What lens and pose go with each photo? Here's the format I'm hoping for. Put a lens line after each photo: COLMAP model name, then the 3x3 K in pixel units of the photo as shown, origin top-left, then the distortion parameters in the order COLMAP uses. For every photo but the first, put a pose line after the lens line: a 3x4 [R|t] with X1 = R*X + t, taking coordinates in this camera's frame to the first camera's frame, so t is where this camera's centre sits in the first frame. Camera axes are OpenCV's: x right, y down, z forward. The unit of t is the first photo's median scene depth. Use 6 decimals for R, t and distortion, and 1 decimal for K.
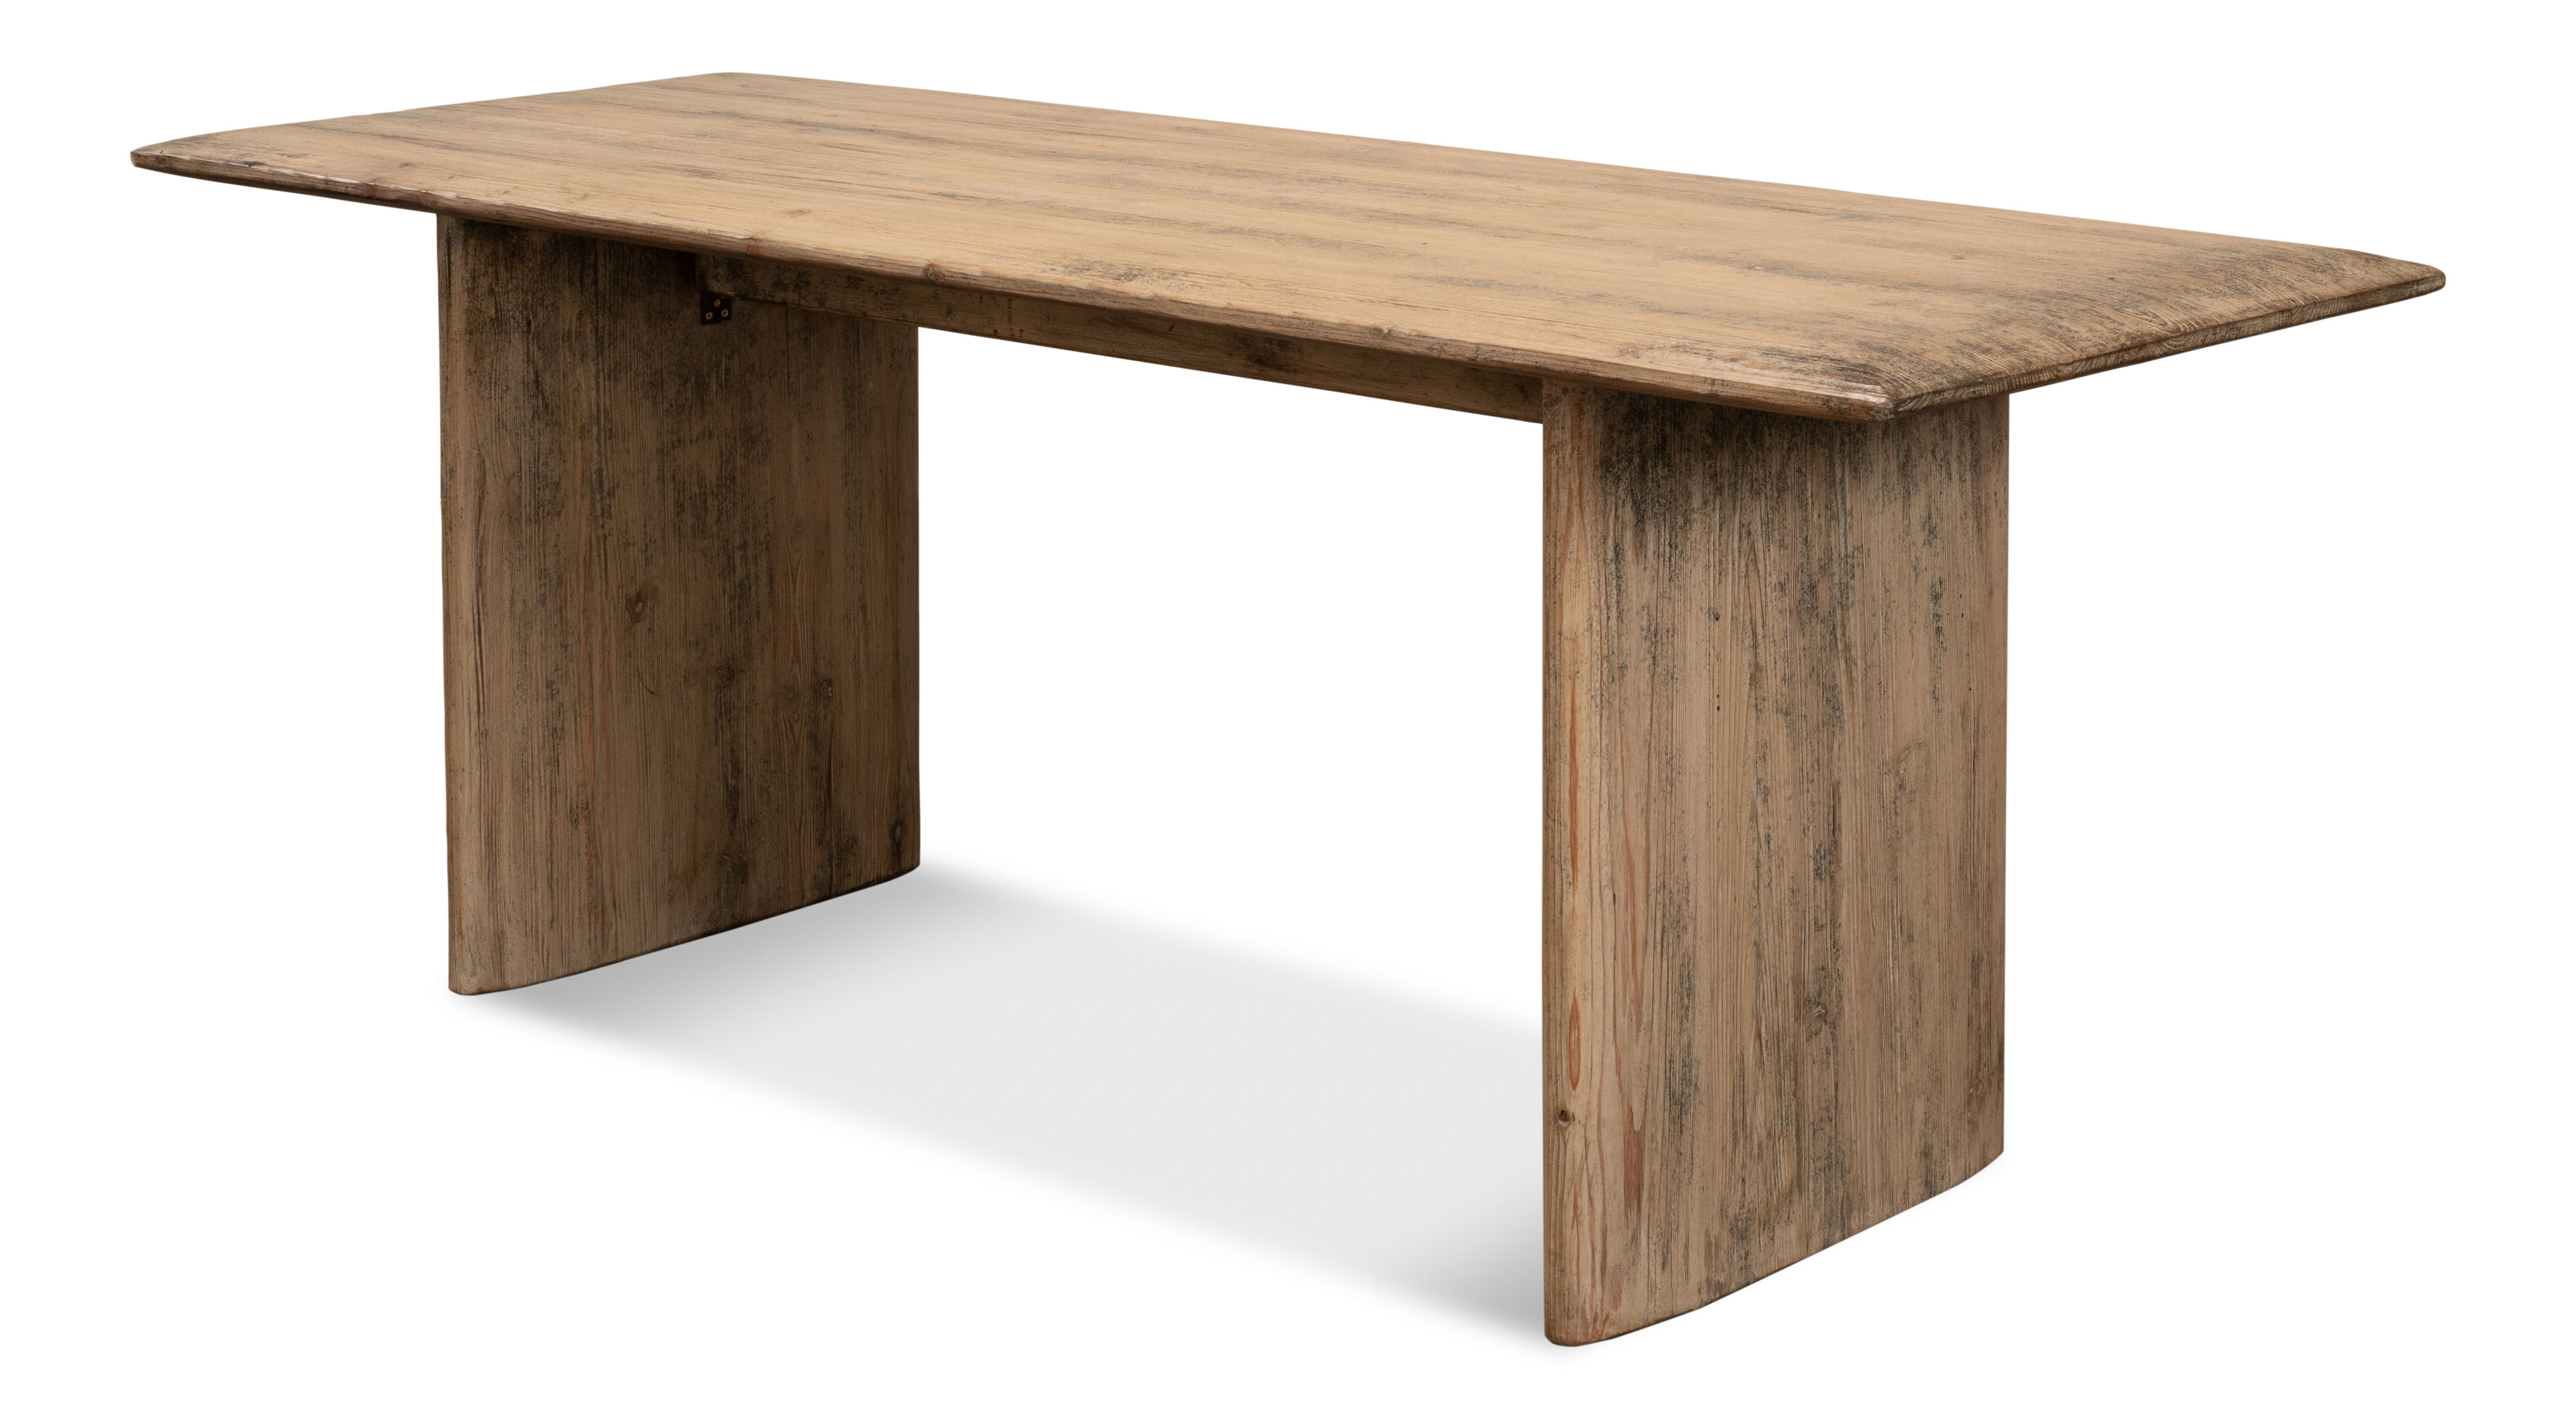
lens RADIAL K [[4722.1, 0, 1202.7], [0, 4722.1, 575.3], [0, 0, 1]] dist [-0.097863, 0.000000]
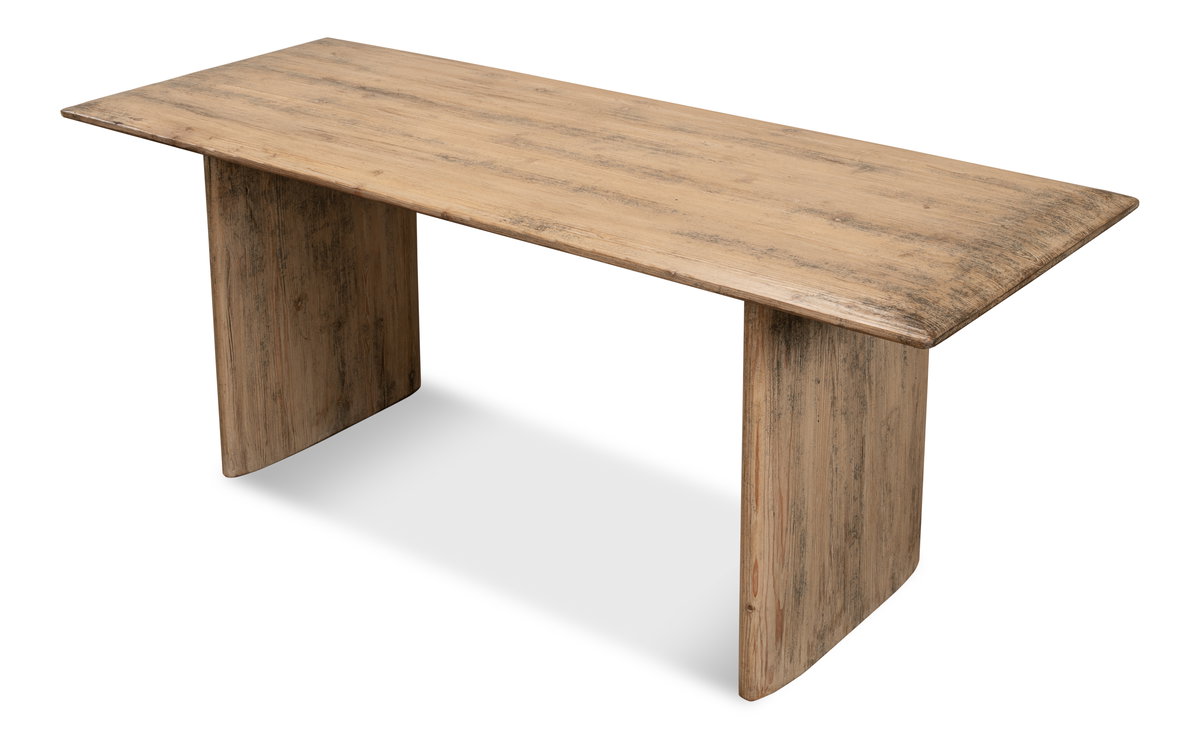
lens RADIAL K [[1741.5, 0, 531.3], [0, 1741.5, 242.1], [0, 0, 1]] dist [-0.118835, 0.000000]
pose [[0.998789, -0.026643, 0.041369, -0.045646], [0.021015, 0.991164, 0.130967, -0.136937], [-0.044493, -0.129939, 0.990523, 0.191827]]
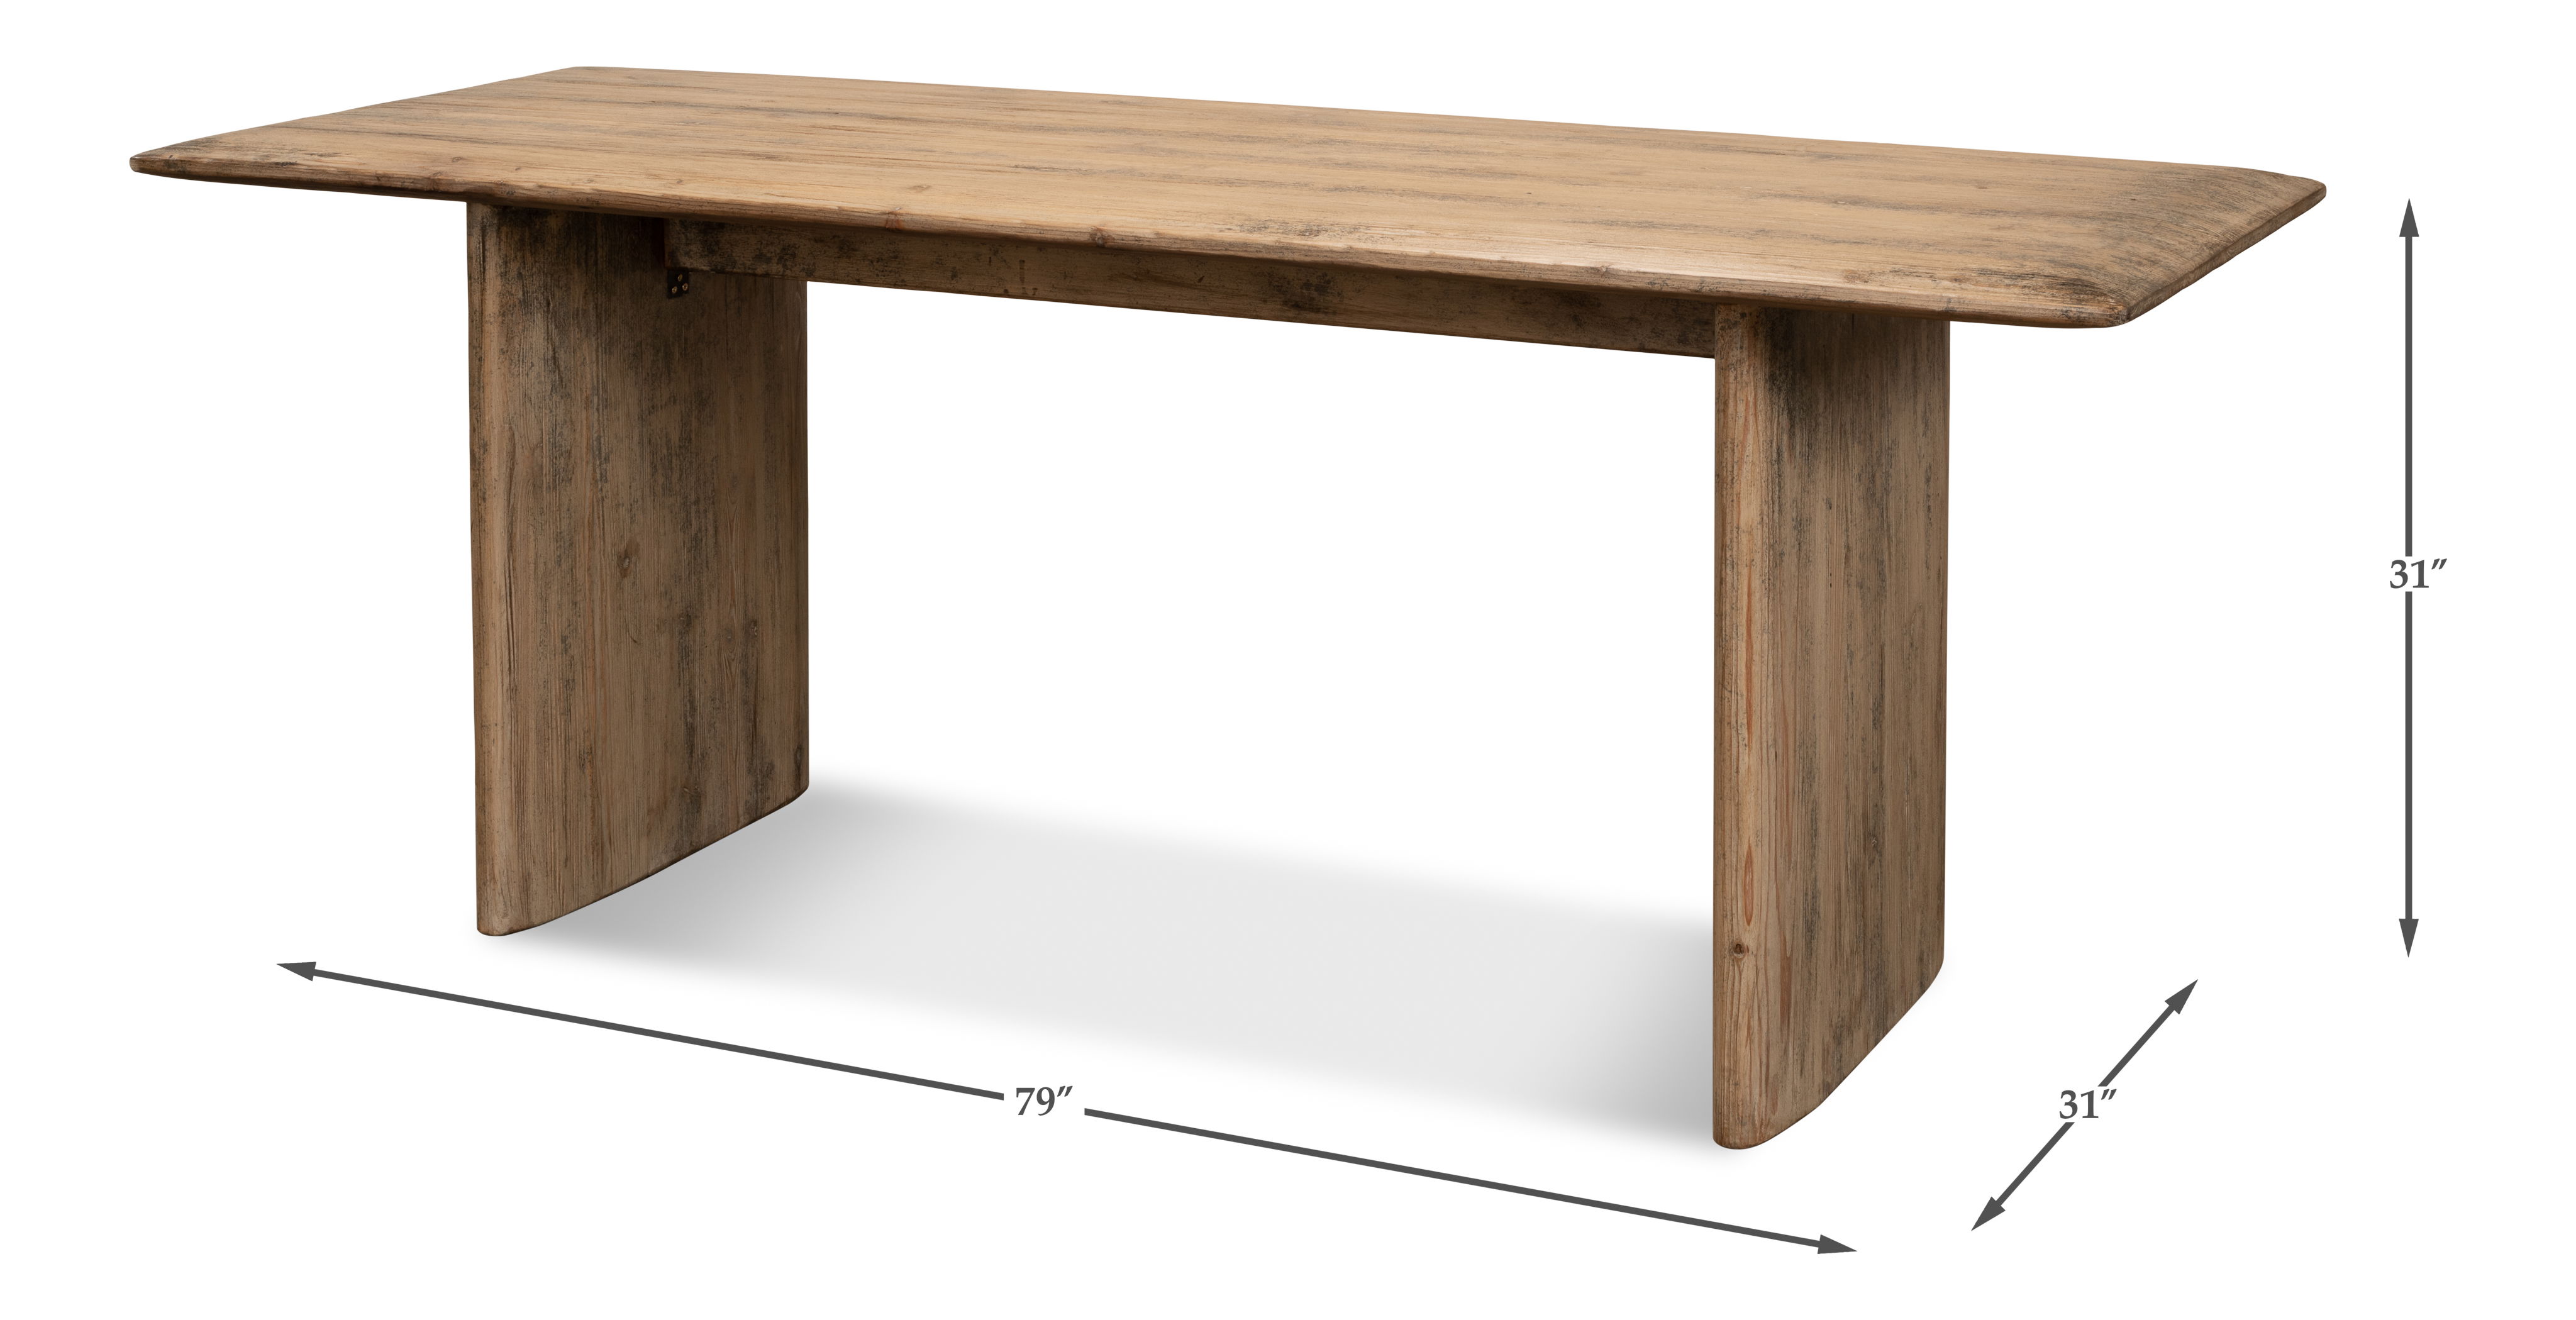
lens RADIAL K [[4202.1, 0, 1197.7], [0, 4202.1, 440.6], [0, 0, 1]] dist [-0.118909, 0.000000]
pose [[0.961683, -0.053878, 0.268817, -0.266660], [0.057572, 0.998324, -0.005870, -0.008529], [-0.268050, 0.021121, 0.963173, 0.045465]]
